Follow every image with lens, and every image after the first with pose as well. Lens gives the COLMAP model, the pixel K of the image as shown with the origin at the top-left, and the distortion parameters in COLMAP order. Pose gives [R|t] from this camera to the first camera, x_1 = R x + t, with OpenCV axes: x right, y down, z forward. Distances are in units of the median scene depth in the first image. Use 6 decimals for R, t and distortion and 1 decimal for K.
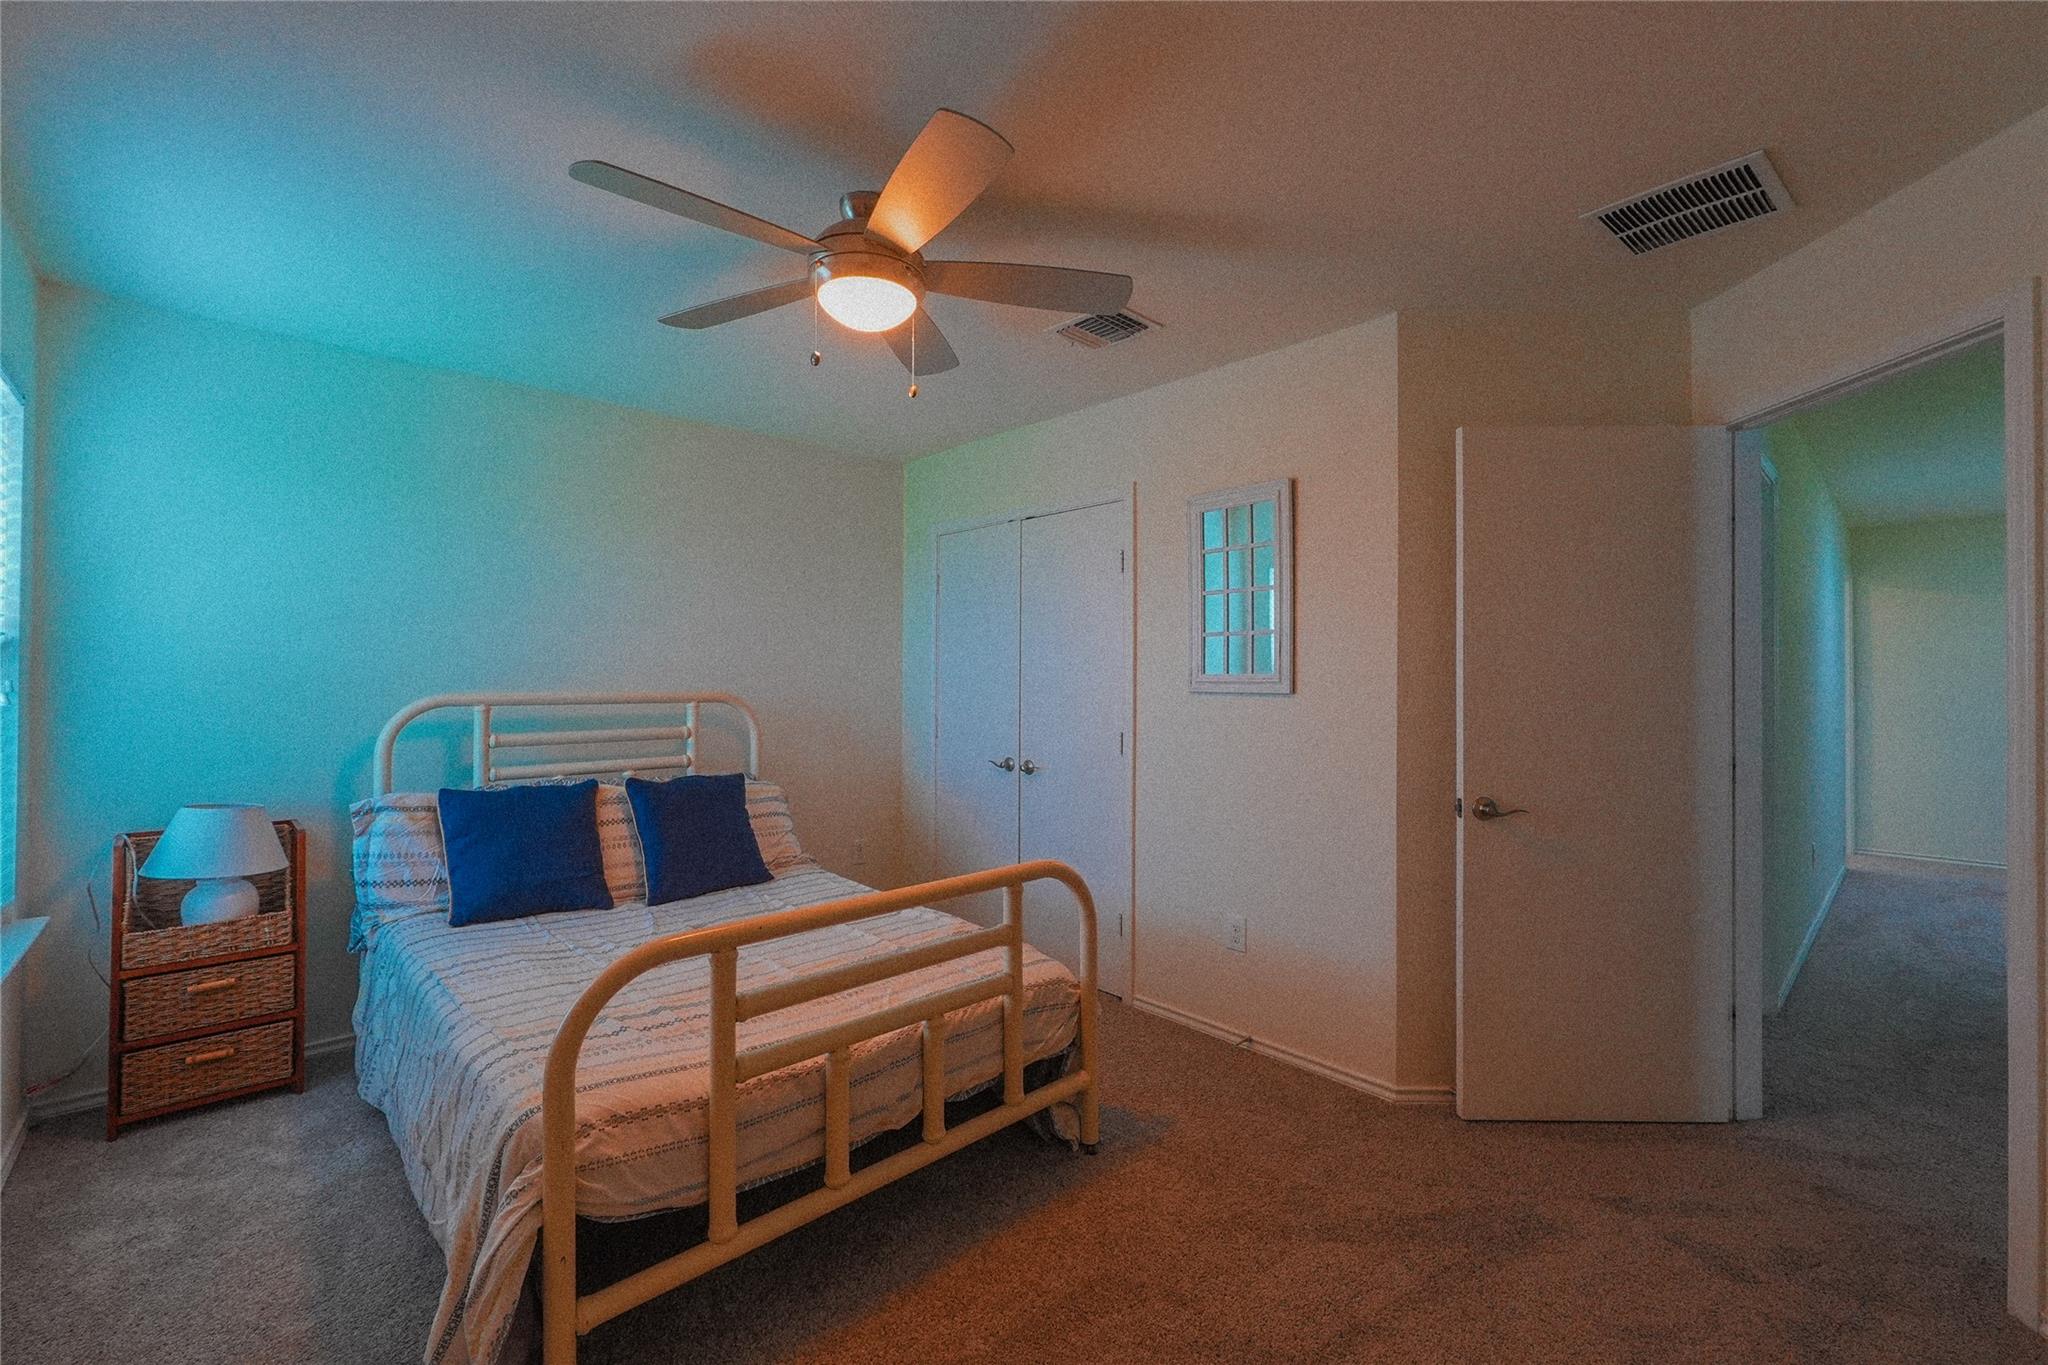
lens RADIAL K [[845.4, 0, 1031.3], [0, 845.4, 674.4], [0, 0, 1]] dist [-0.005875, -0.000994]
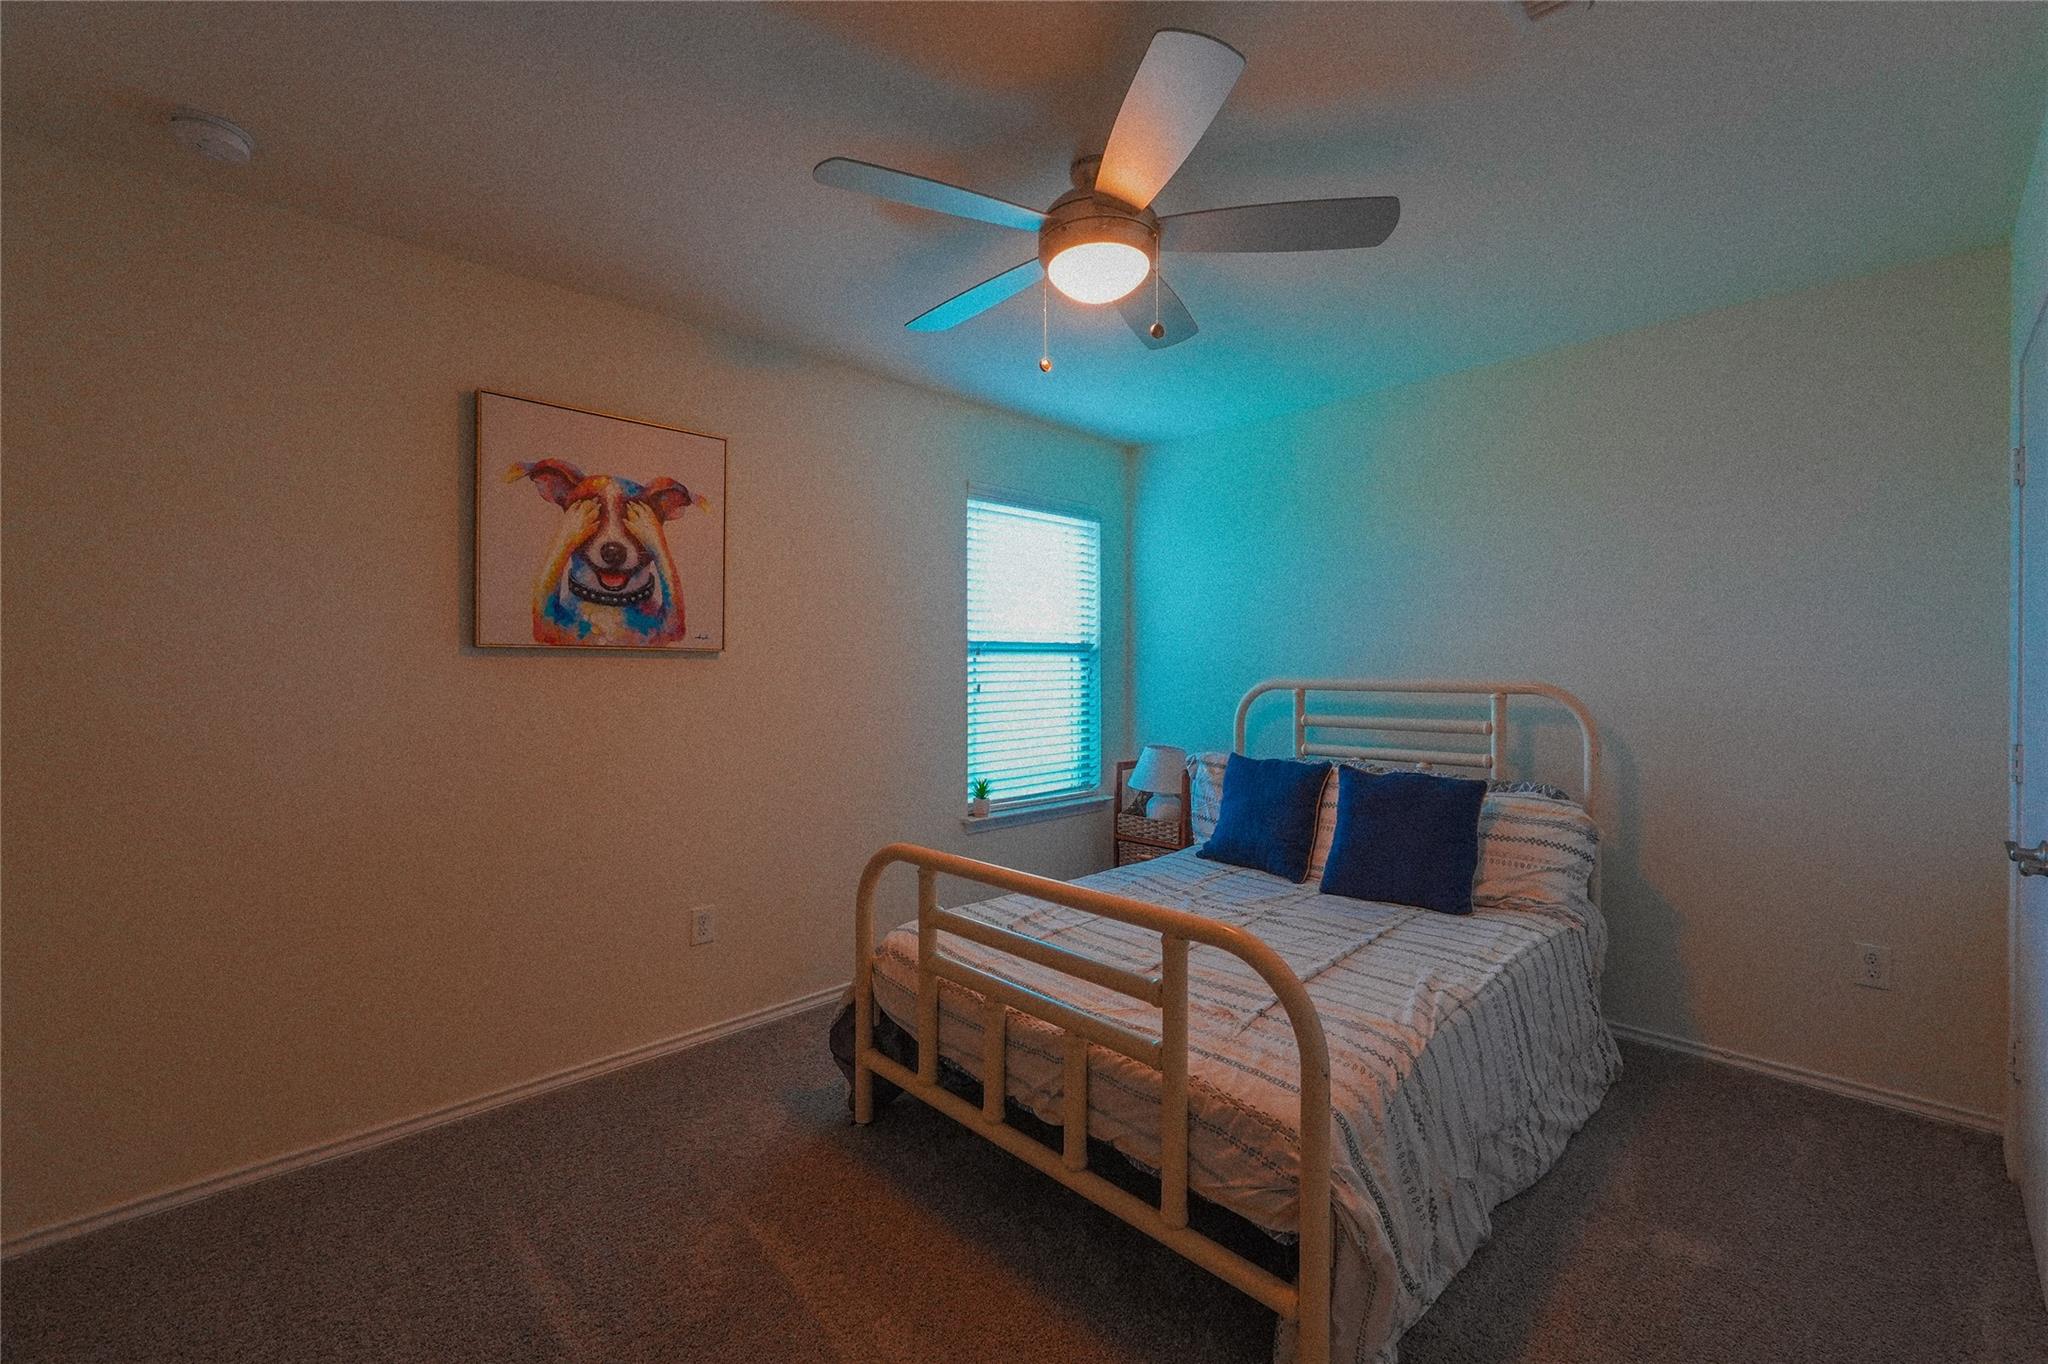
lens RADIAL K [[845.4, 0, 1028.9], [0, 845.4, 669.1], [0, 0, 1]] dist [-0.005875, -0.000994]
pose [[0.014952, -0.004007, -0.999880, 0.517147], [0.006339, 0.999972, -0.003913, 0.010832], [0.999868, -0.006279, 0.014977, 0.610961]]
